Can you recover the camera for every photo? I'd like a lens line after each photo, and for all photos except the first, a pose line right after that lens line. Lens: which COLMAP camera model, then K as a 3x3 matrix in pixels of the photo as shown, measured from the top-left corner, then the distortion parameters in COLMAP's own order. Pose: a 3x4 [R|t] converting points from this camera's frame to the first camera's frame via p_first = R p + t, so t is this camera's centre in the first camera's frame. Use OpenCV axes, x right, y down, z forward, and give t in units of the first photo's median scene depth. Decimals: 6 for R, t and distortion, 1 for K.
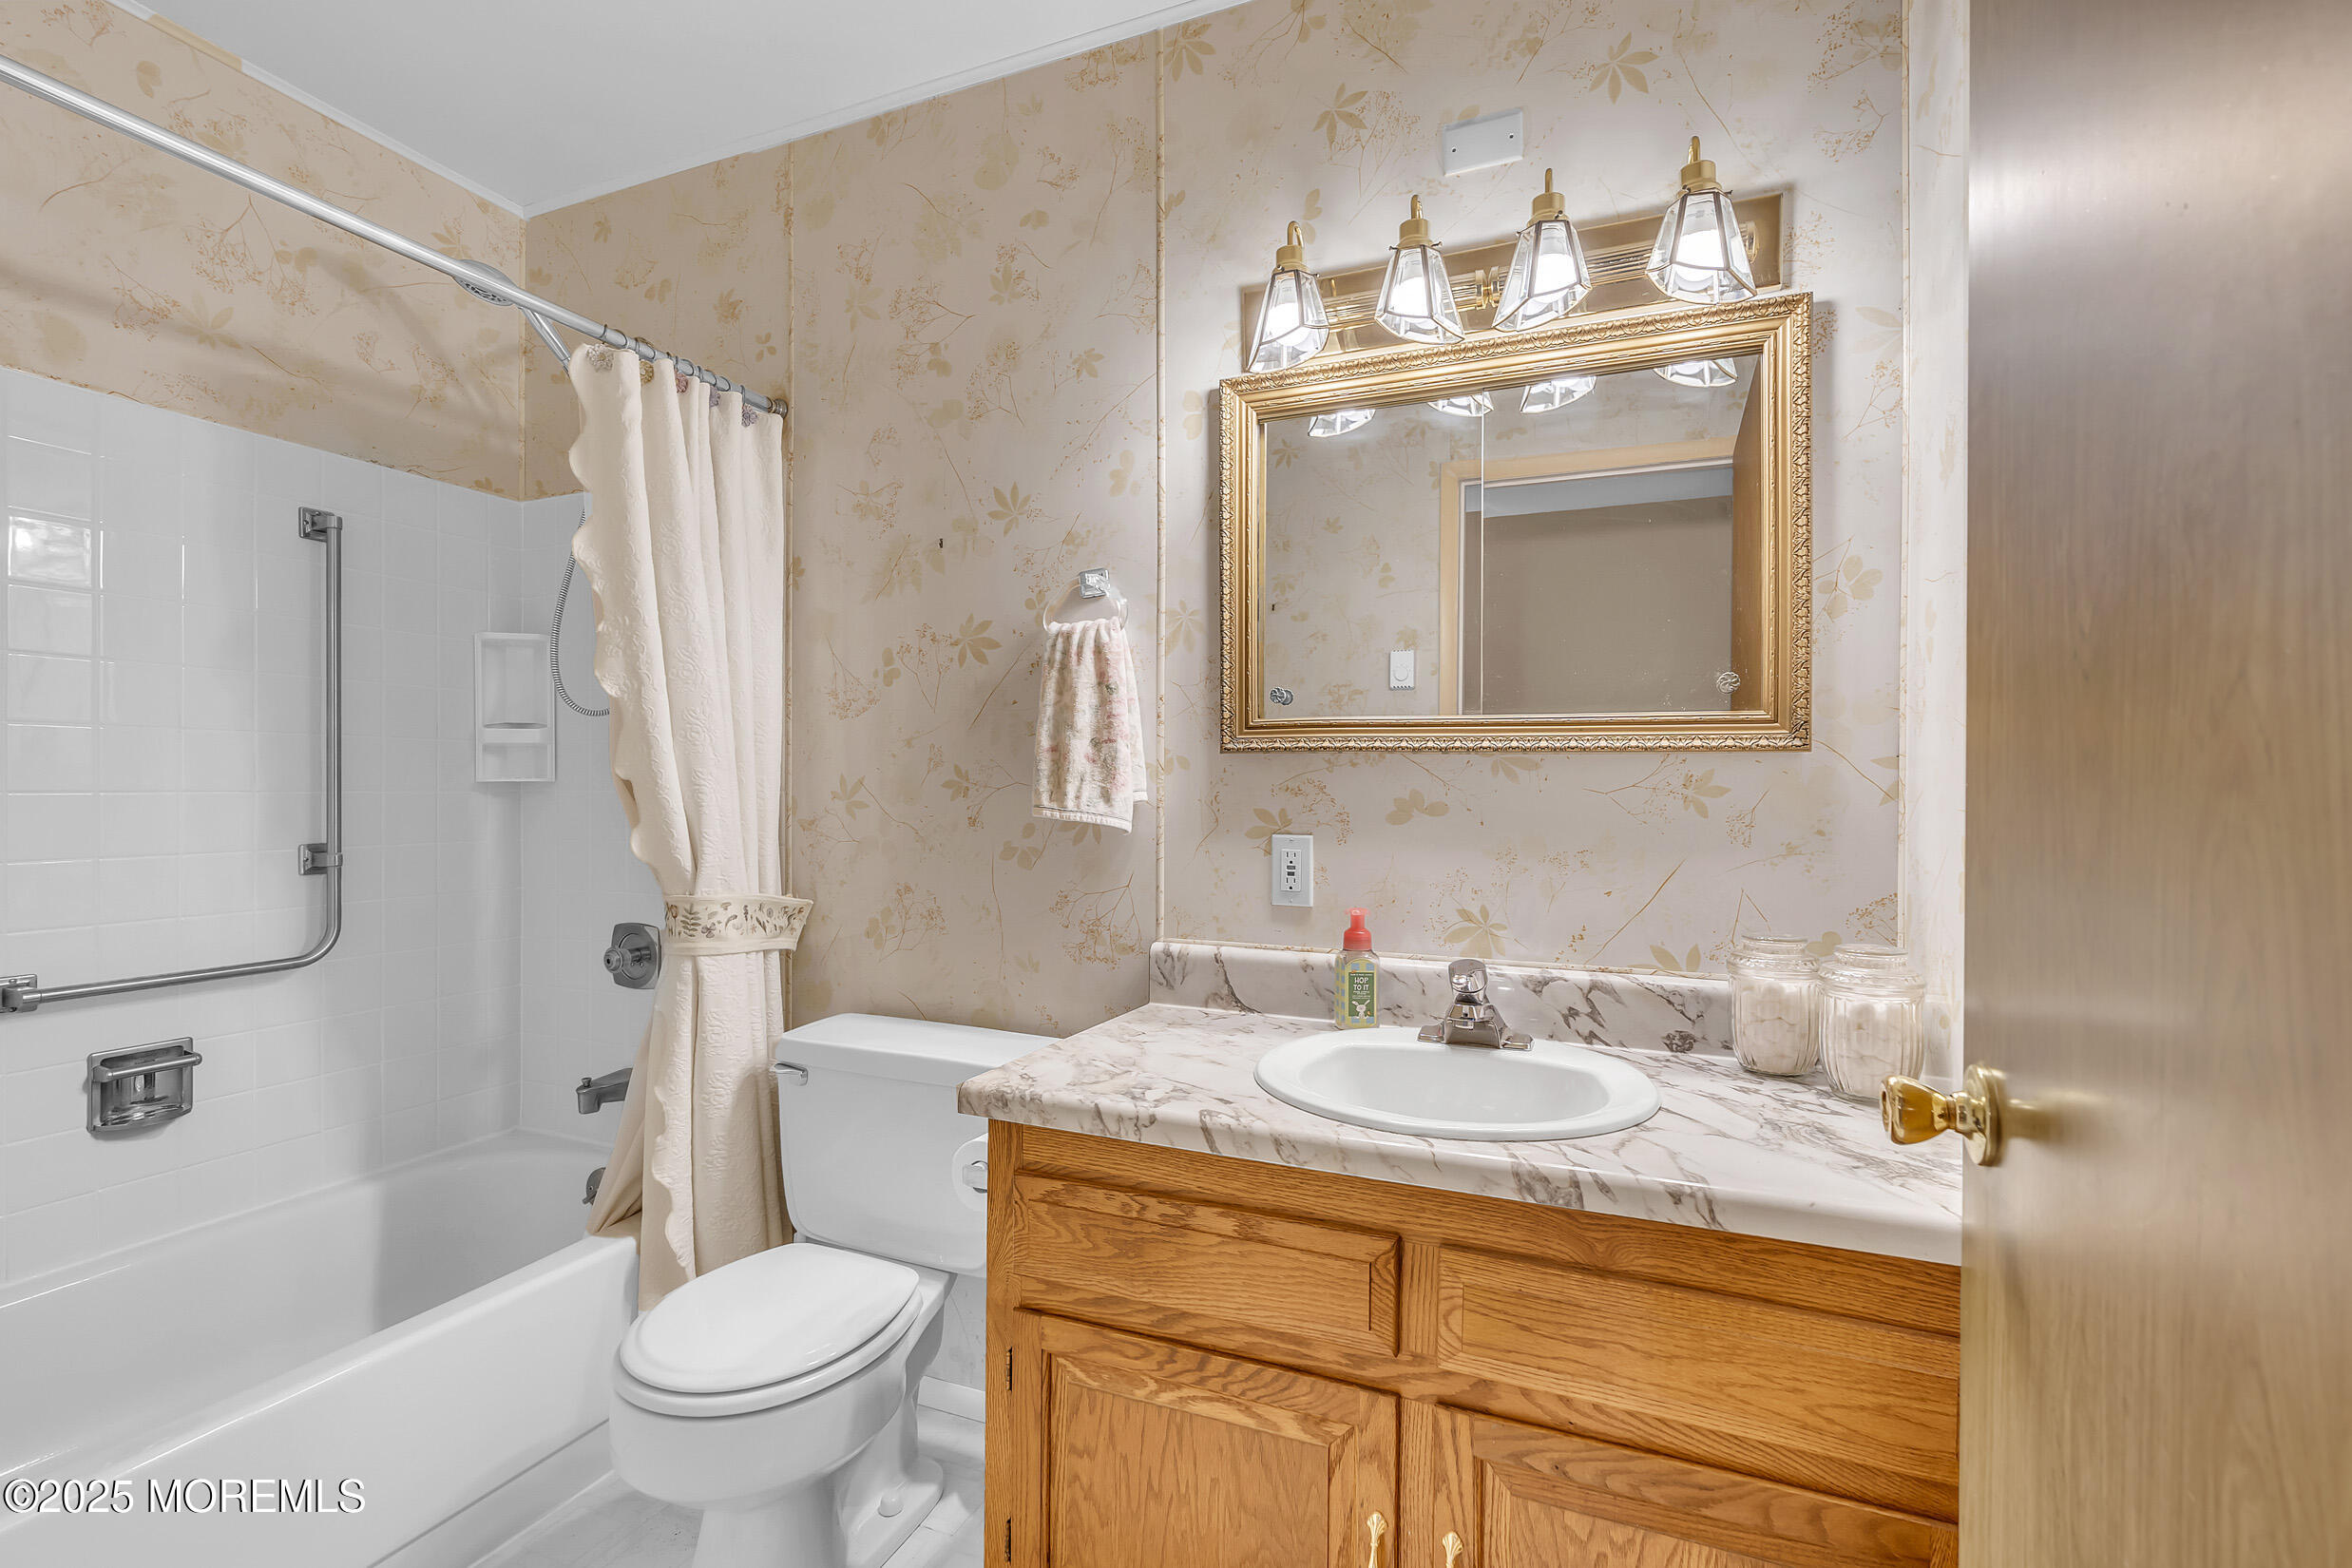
lens RADIAL K [[1074.3, 0, 1172.8], [0, 1074.3, 780.4], [0, 0, 1]] dist [-0.009700, 0.004280]
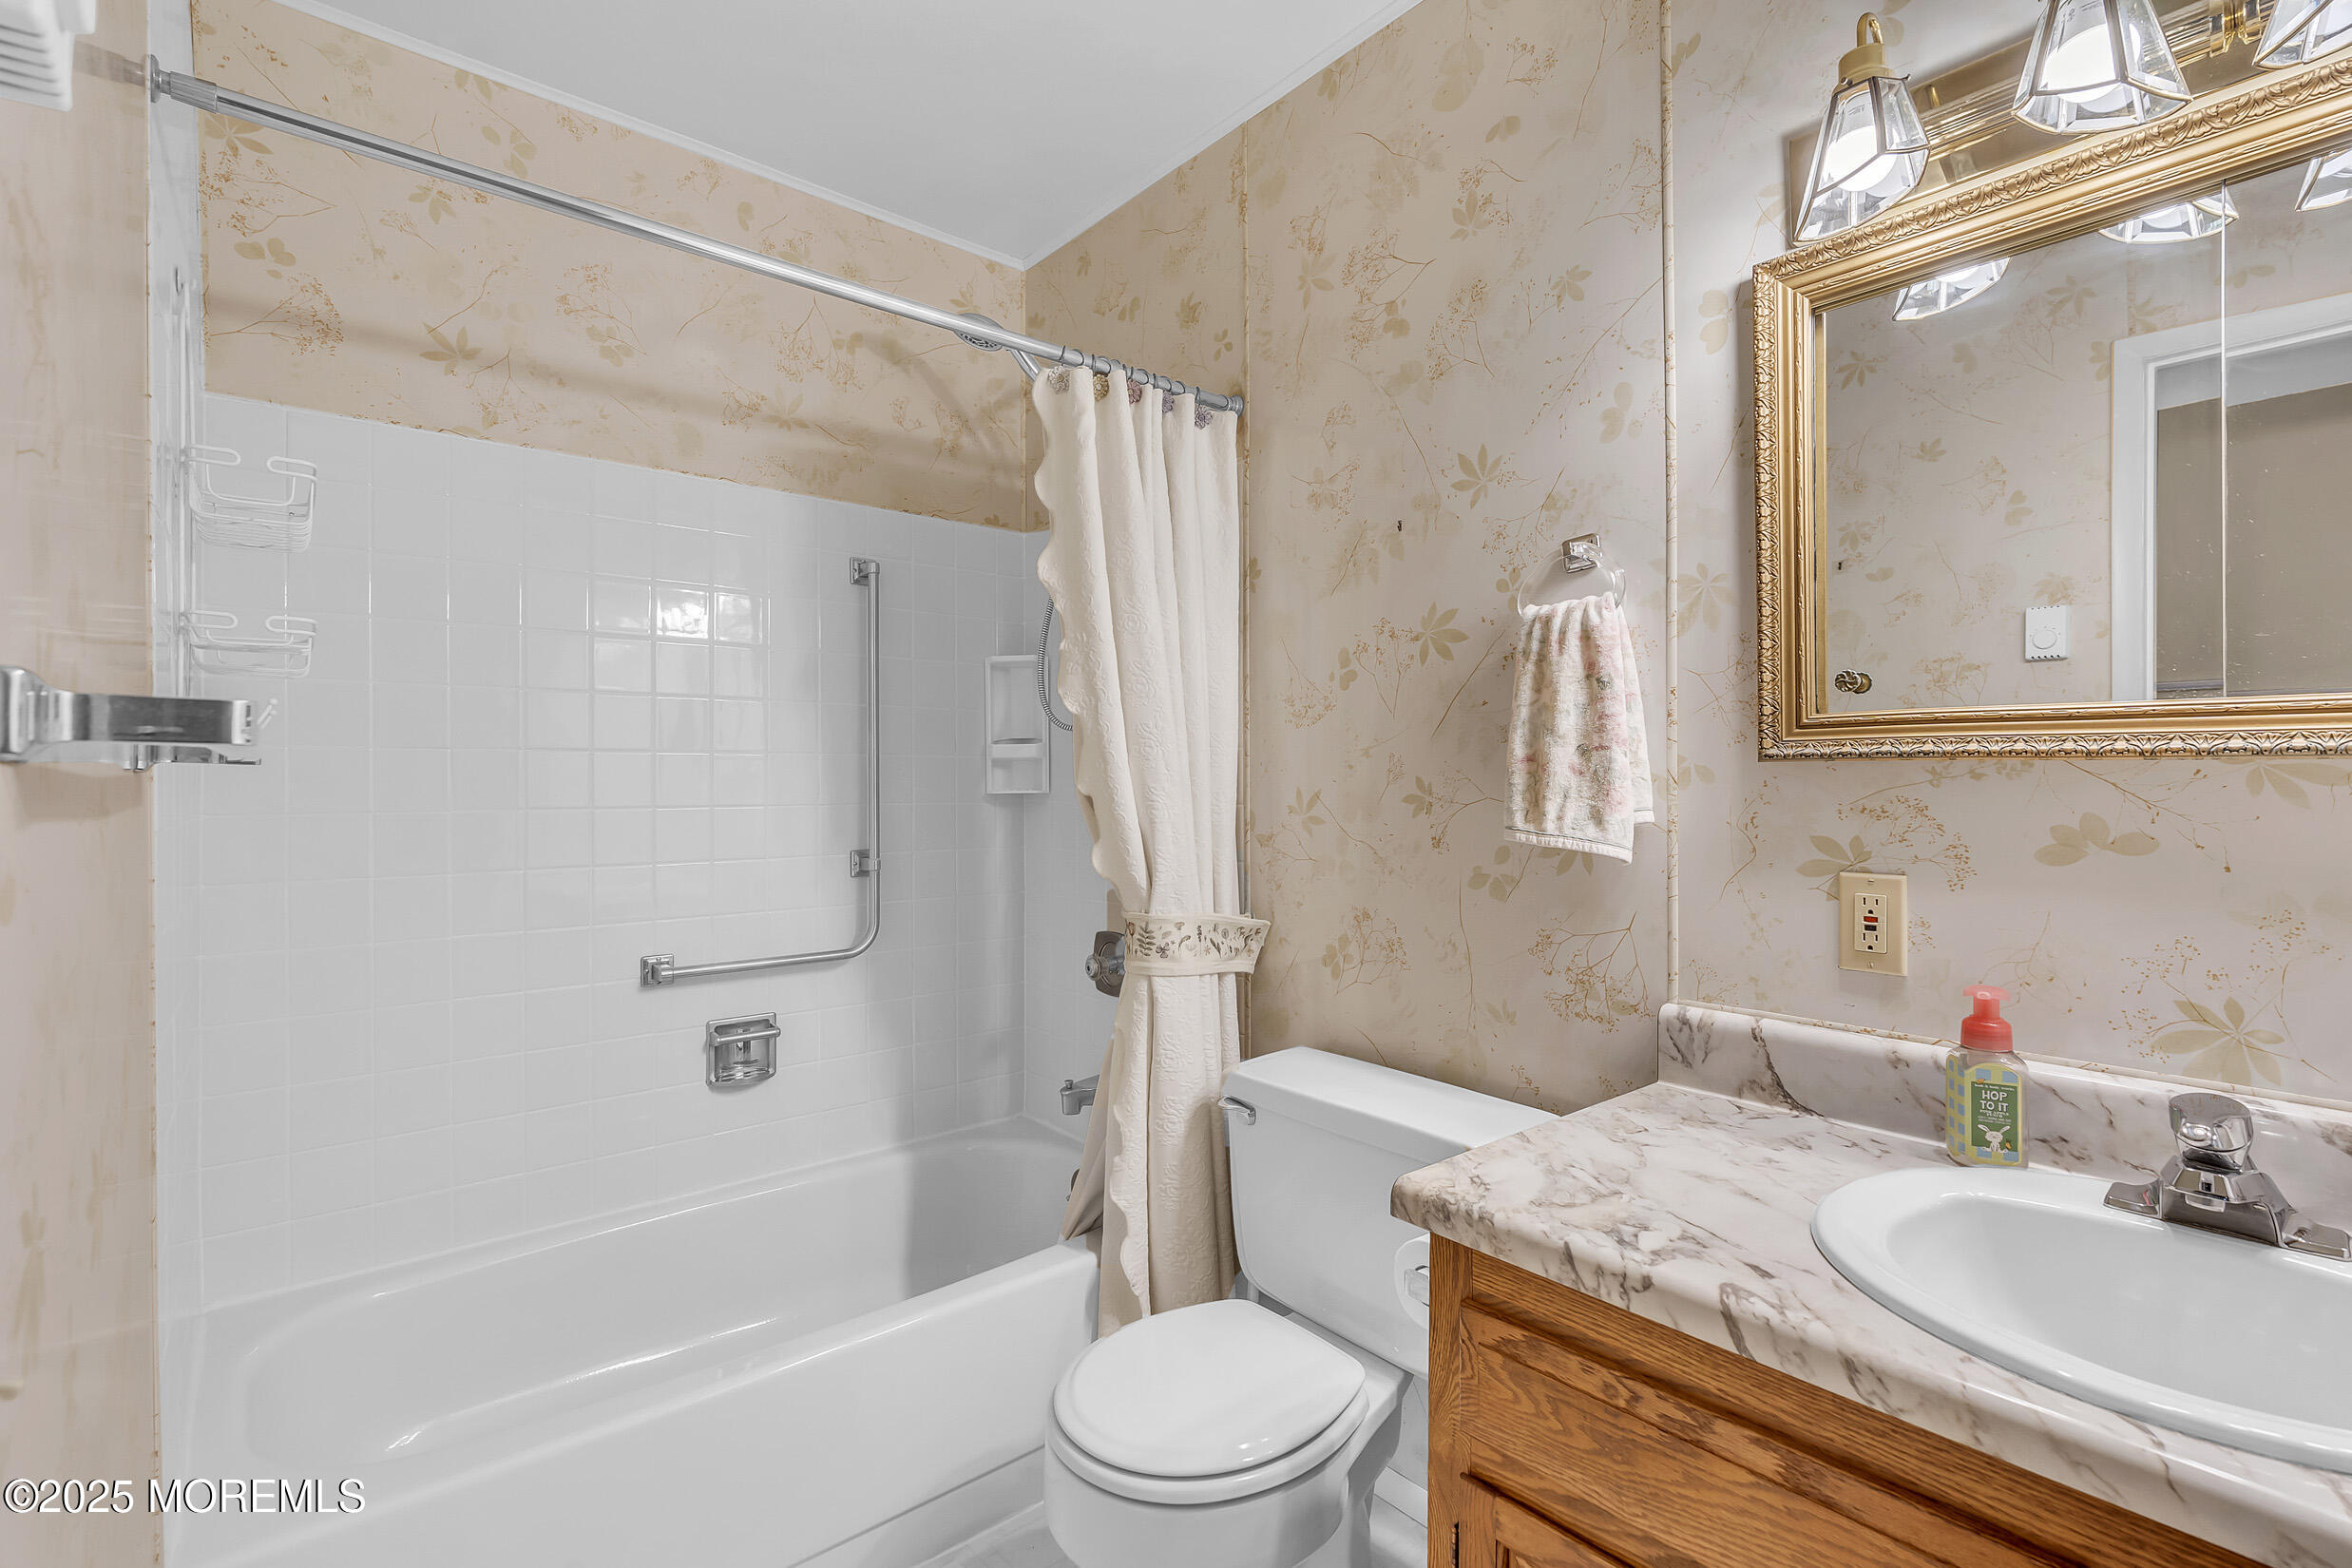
lens RADIAL K [[1074.3, 0, 1172.8], [0, 1074.3, 780.4], [0, 0, 1]] dist [-0.009700, 0.004280]
pose [[0.893391, -0.007334, -0.449220, 0.014280], [0.009159, 0.999956, 0.001889, -0.016582], [0.449186, -0.005802, 0.893419, 0.139986]]
